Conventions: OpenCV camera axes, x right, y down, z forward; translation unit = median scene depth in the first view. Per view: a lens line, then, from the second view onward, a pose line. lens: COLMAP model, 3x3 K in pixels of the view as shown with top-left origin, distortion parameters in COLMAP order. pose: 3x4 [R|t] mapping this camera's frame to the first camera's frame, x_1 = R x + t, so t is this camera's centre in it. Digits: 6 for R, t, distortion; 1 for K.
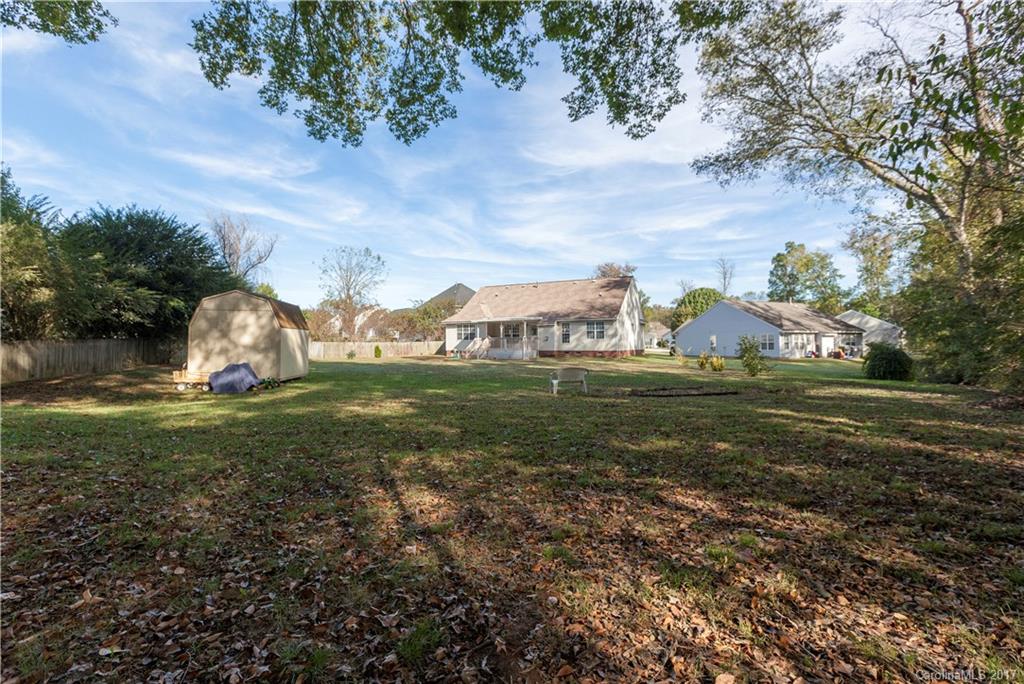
lens RADIAL K [[454.2, 0, 502.9], [0, 454.2, 337.3], [0, 0, 1]] dist [0.000704, -0.000012]
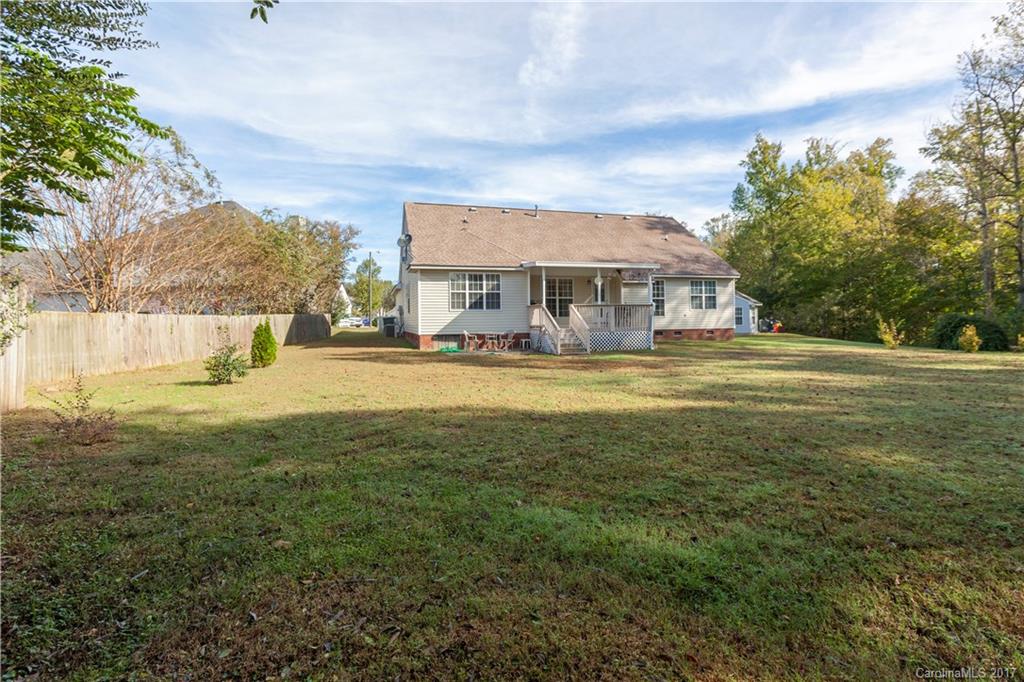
lens RADIAL K [[454.2, 0, 502.9], [0, 454.2, 336.3], [0, 0, 1]] dist [0.000704, -0.000012]
pose [[0.710511, -0.028186, 0.703122, -0.390602], [-0.002107, 0.999108, 0.042181, 0.013950], [-0.703683, -0.031452, 0.709817, 0.727292]]
